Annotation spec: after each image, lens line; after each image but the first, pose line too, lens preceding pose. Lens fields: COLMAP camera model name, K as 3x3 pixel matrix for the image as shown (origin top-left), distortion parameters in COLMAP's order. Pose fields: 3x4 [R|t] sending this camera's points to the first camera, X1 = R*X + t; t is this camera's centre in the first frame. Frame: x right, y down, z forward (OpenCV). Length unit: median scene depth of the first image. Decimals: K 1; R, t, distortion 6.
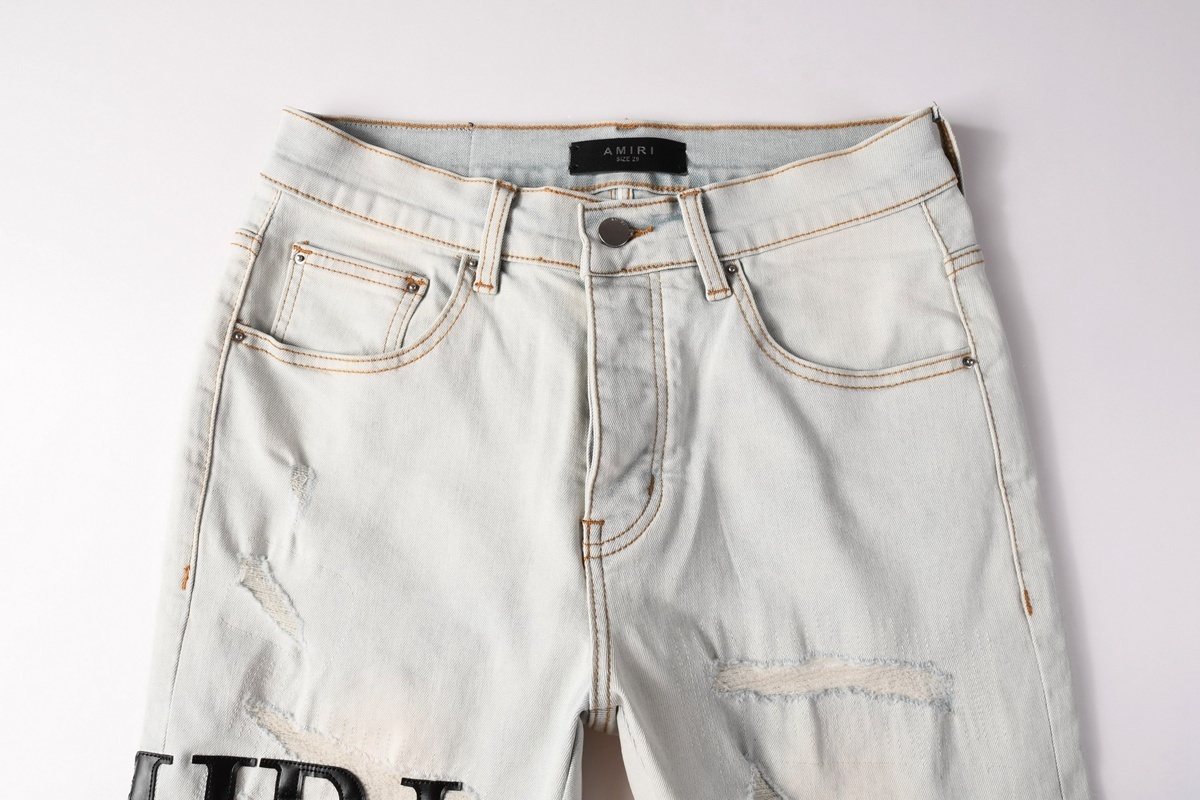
lens RADIAL K [[906.5, 0, 600.0], [0, 906.5, 400.0], [0, 0, 1]] dist [-0.007066, -0.001112]
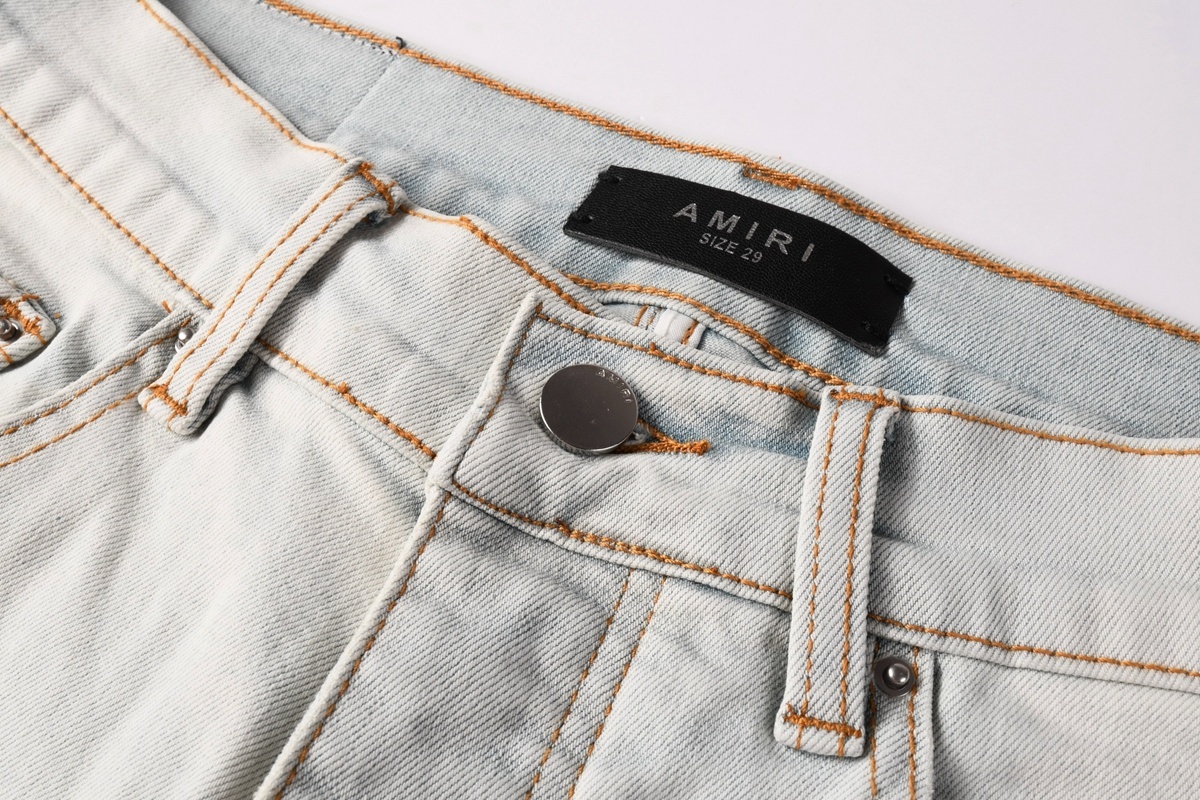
lens RADIAL K [[1283.7, 0, 600.0], [0, 1283.7, 400.0], [0, 0, 1]] dist [0.015854, -0.008931]
pose [[0.896055, 0.380440, -0.228804, 0.119913], [-0.433788, 0.859921, -0.269004, -0.068059], [0.094413, 0.340295, 0.935567, 0.575574]]
